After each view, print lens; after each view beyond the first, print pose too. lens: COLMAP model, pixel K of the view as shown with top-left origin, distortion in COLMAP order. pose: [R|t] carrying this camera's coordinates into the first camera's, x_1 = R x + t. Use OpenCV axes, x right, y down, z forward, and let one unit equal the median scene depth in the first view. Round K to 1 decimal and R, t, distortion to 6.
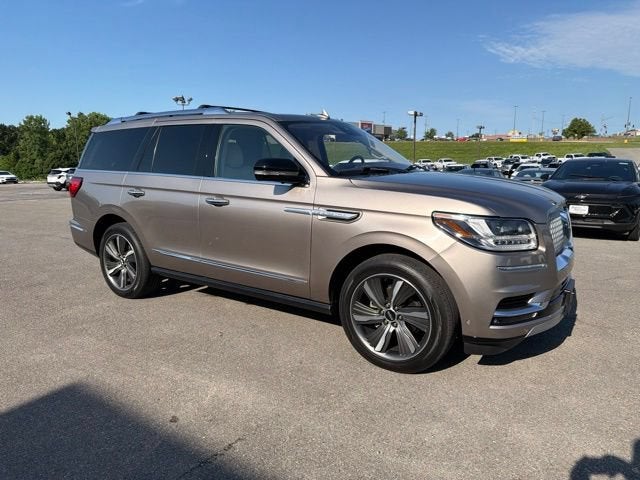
lens RADIAL K [[453.3, 0, 325.3], [0, 453.3, 236.7], [0, 0, 1]] dist [0.031402, -0.037908]
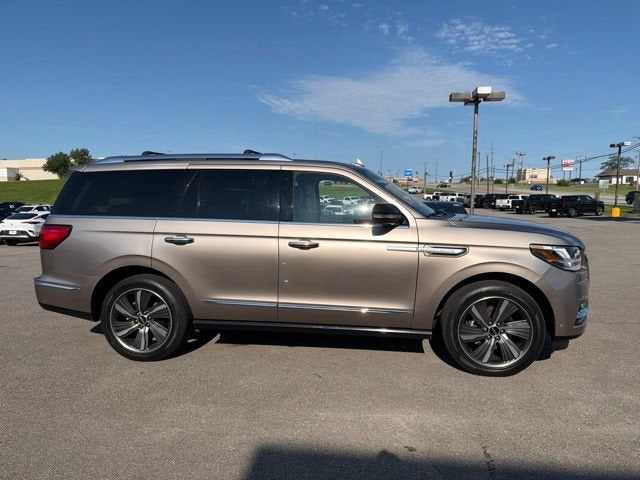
lens RADIAL K [[453.3, 0, 325.6], [0, 453.3, 241.0], [0, 0, 1]] dist [0.031402, -0.037908]
pose [[0.892968, -0.038280, 0.448489, -0.729317], [0.073269, 0.995450, -0.060918, -0.022799], [-0.444117, 0.087258, 0.891710, 0.075980]]
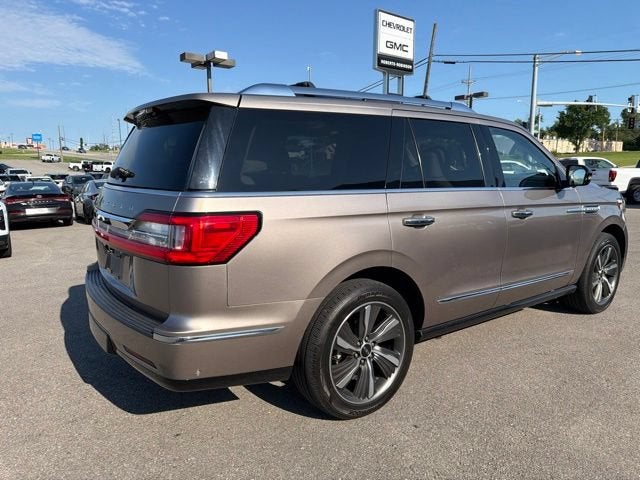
lens RADIAL K [[453.3, 0, 325.5], [0, 453.3, 238.2], [0, 0, 1]] dist [0.031402, -0.037908]
pose [[0.332739, -0.142472, 0.932195, -1.354386], [0.162607, 0.982383, 0.092102, -0.197055], [-0.928894, 0.120935, 0.350044, 1.177413]]
